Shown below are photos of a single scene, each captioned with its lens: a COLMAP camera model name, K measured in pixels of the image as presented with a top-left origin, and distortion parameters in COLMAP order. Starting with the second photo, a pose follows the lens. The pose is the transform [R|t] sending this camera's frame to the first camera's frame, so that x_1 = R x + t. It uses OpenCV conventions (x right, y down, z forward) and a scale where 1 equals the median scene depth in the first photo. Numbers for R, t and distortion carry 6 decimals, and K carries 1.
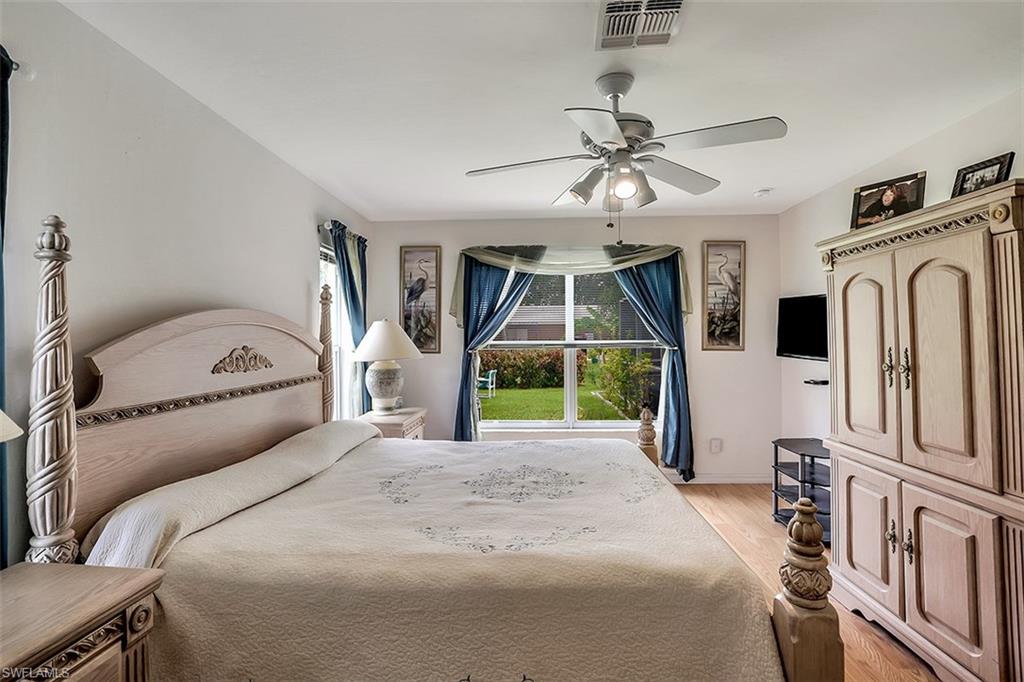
lens RADIAL K [[498.9, 0, 533.9], [0, 498.9, 326.9], [0, 0, 1]] dist [-0.059756, 0.019826]
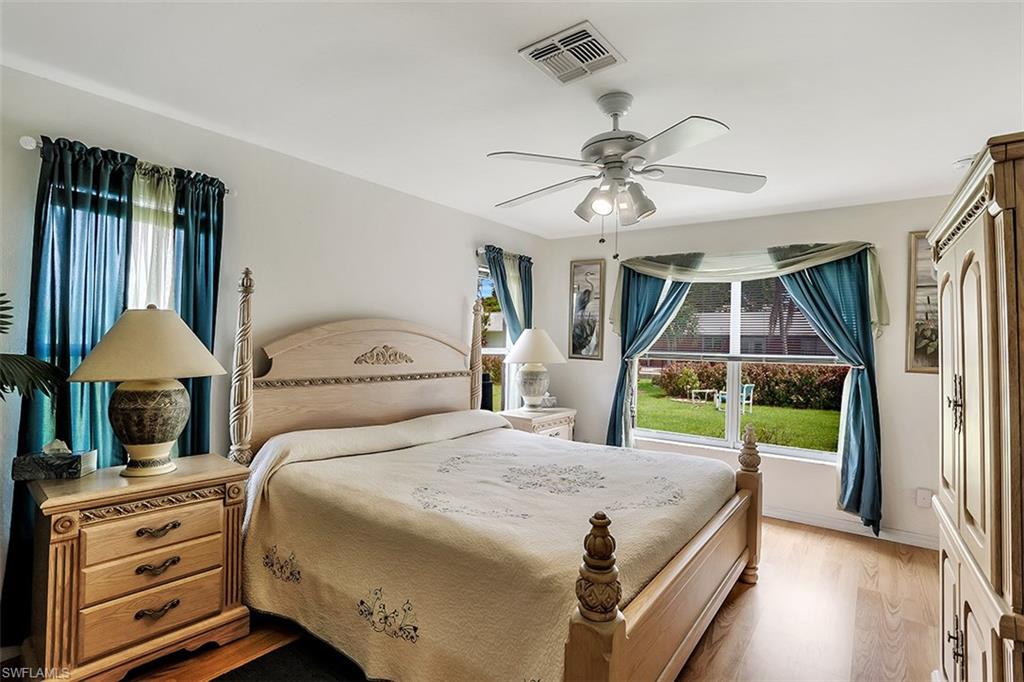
lens RADIAL K [[498.9, 0, 504.4], [0, 498.9, 328.4], [0, 0, 1]] dist [-0.059756, 0.019826]
pose [[0.824893, 0.013213, -0.565134, 0.329975], [-0.020199, 0.999777, -0.006107, -0.005827], [0.564928, 0.016453, 0.824976, 0.013687]]
